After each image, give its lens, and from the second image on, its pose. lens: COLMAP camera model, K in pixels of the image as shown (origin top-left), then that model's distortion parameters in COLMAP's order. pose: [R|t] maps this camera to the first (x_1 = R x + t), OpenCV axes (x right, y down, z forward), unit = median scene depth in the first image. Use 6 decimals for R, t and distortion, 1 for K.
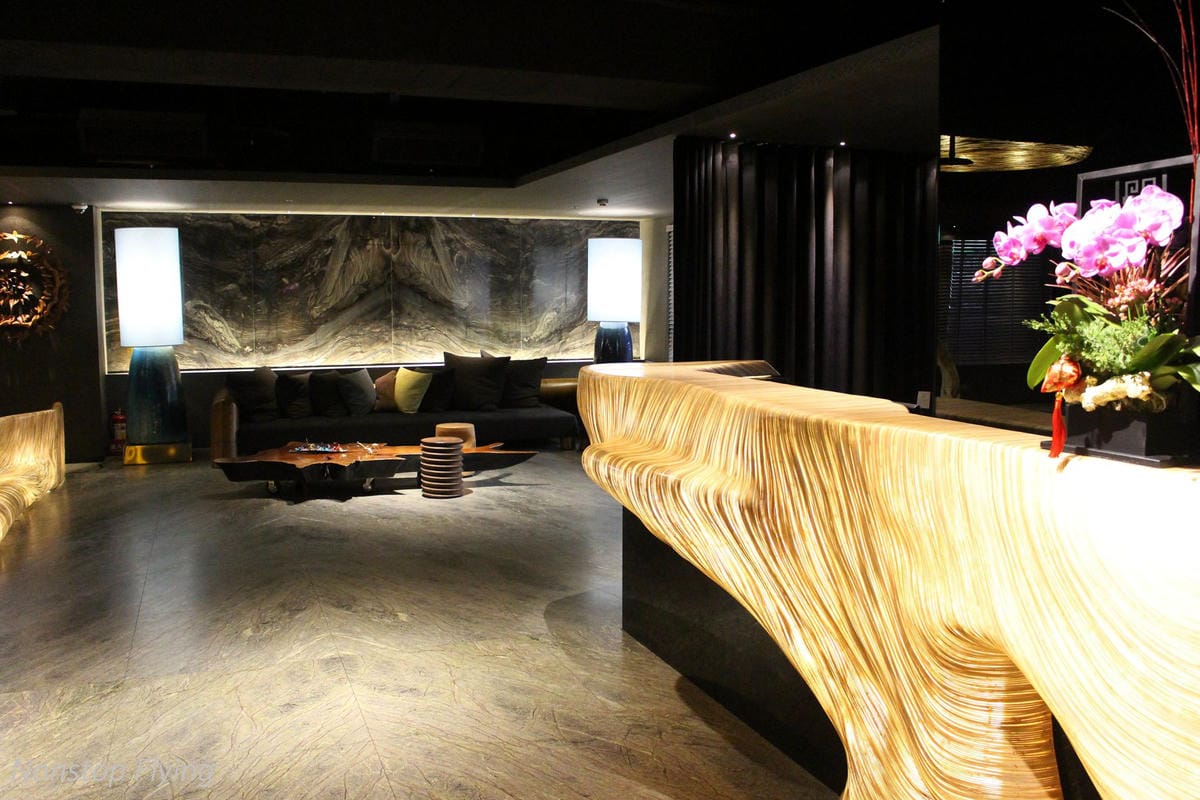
lens RADIAL K [[1019.5, 0, 600.3], [0, 1019.5, 395.1], [0, 0, 1]] dist [-0.097406, 0.020919]
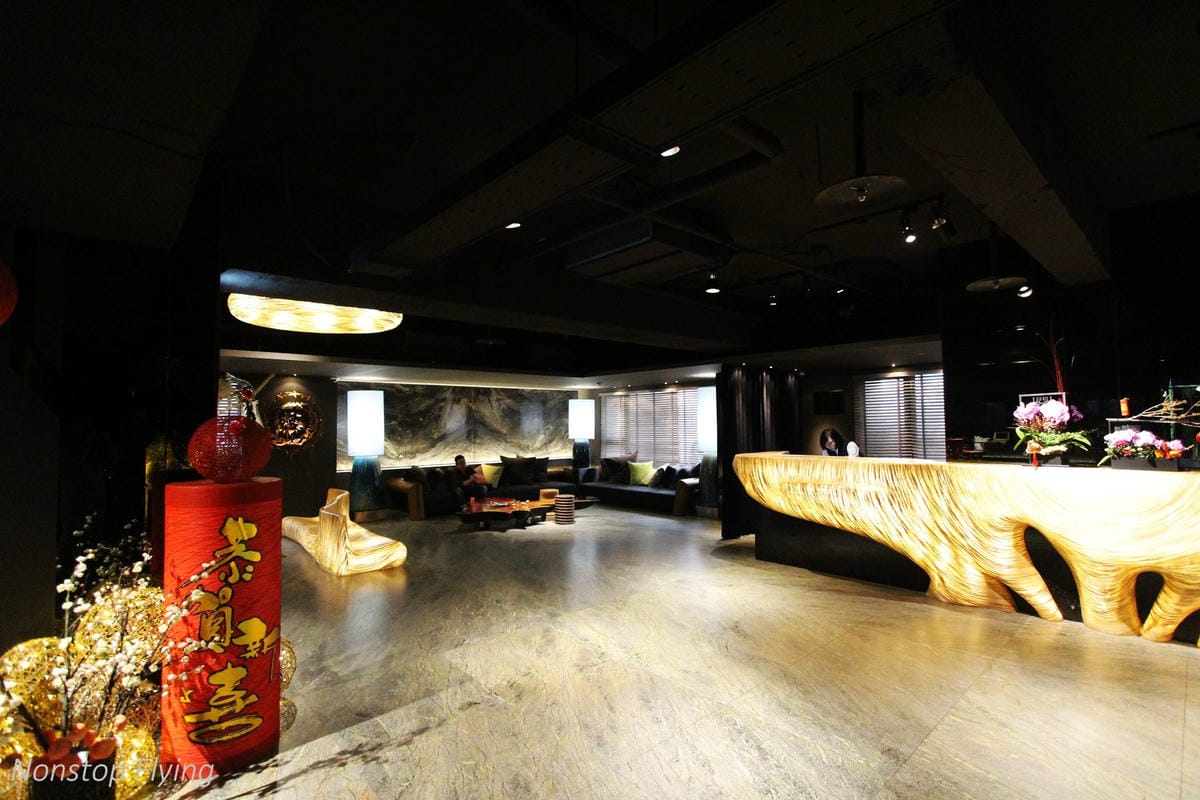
lens RADIAL K [[554.3, 0, 600.0], [0, 554.3, 405.1], [0, 0, 1]] dist [-0.018675, 0.002667]
pose [[0.930451, 0.005033, 0.366382, -0.408499], [0.043510, 0.991313, -0.124116, 0.002626], [-0.363824, 0.131425, 0.922149, -0.083288]]
